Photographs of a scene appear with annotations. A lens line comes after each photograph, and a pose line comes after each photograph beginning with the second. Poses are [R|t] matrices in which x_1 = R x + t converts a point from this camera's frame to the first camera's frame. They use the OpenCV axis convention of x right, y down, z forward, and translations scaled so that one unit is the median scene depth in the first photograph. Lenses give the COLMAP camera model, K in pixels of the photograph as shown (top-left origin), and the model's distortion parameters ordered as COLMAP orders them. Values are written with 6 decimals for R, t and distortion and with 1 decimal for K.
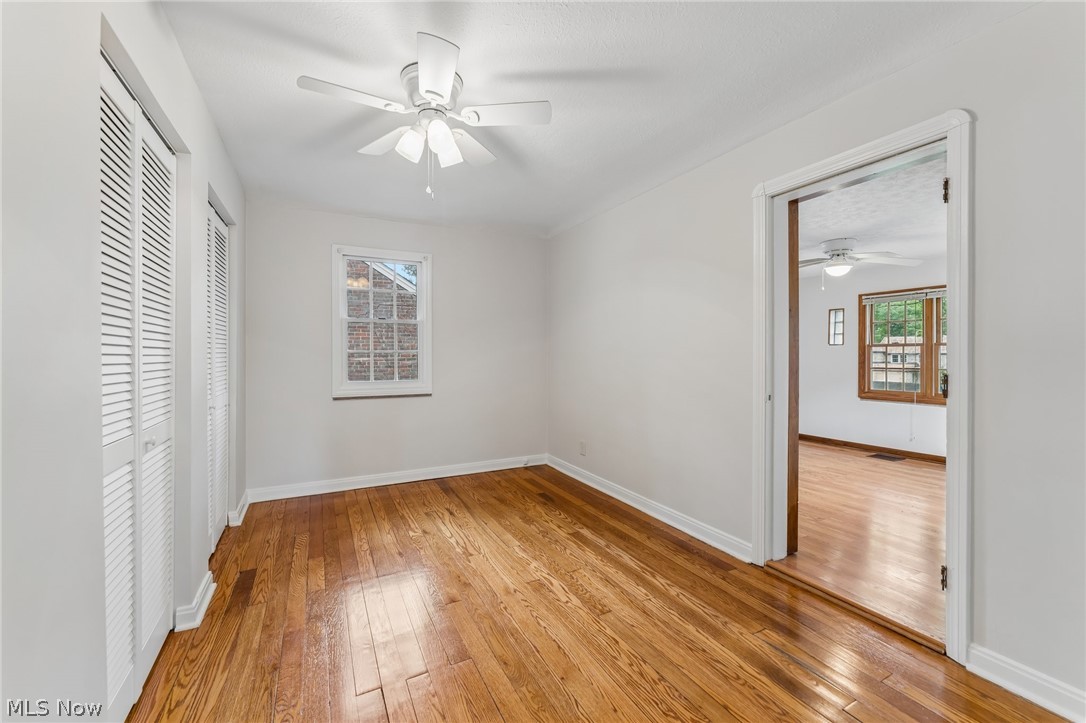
lens RADIAL K [[453.2, 0, 556.0], [0, 453.2, 356.0], [0, 0, 1]] dist [0.000671, 0.000019]
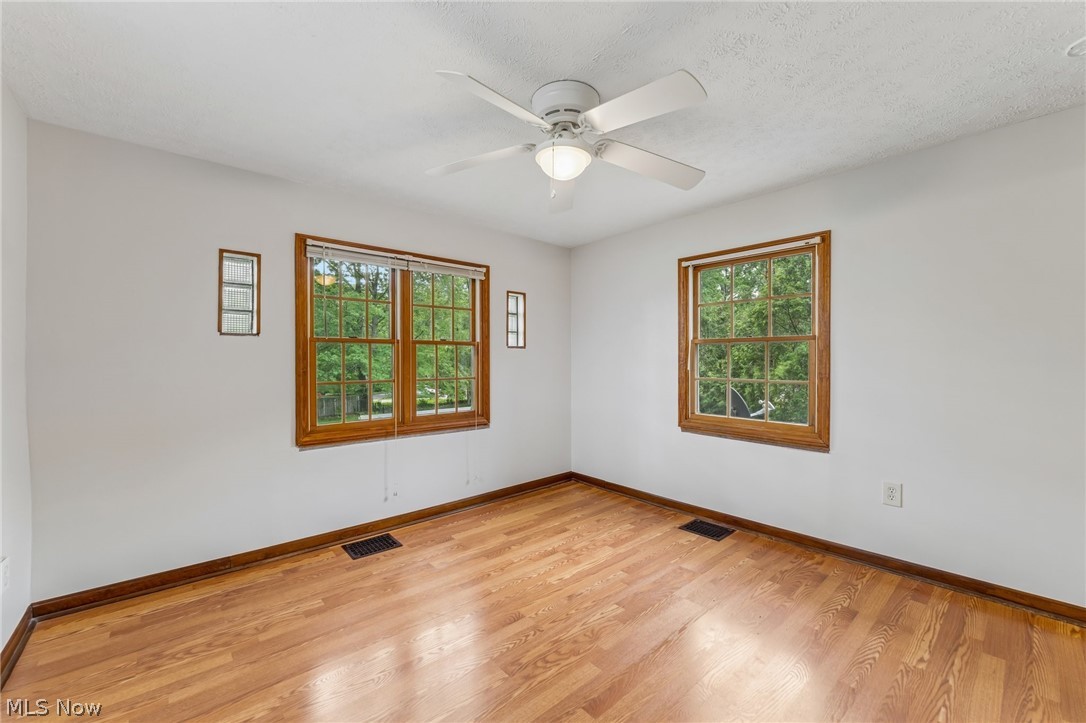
lens RADIAL K [[445.3, 0, 543.0], [0, 445.3, 361.5], [0, 0, 1]] dist [-0.000239, -0.000082]
pose [[-0.225546, 0.000552, 0.974232, 0.148549], [0.005549, 0.999984, 0.000718, 0.002370], [-0.974217, 0.005568, -0.225546, 0.867413]]
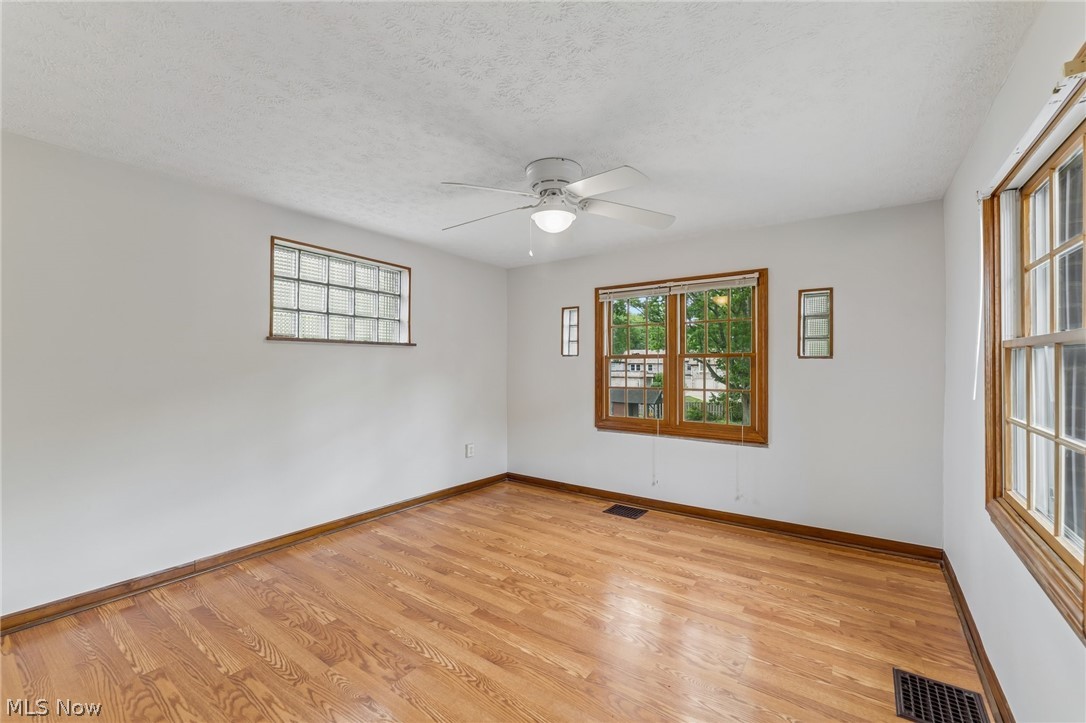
lens RADIAL K [[445.3, 0, 543.0], [0, 445.3, 361.5], [0, 0, 1]] dist [-0.000239, -0.000082]
pose [[0.903032, 0.002205, 0.429568, 0.283768], [0.001766, 0.999959, -0.008847, -0.009432], [-0.429570, 0.008747, 0.902991, 0.387895]]
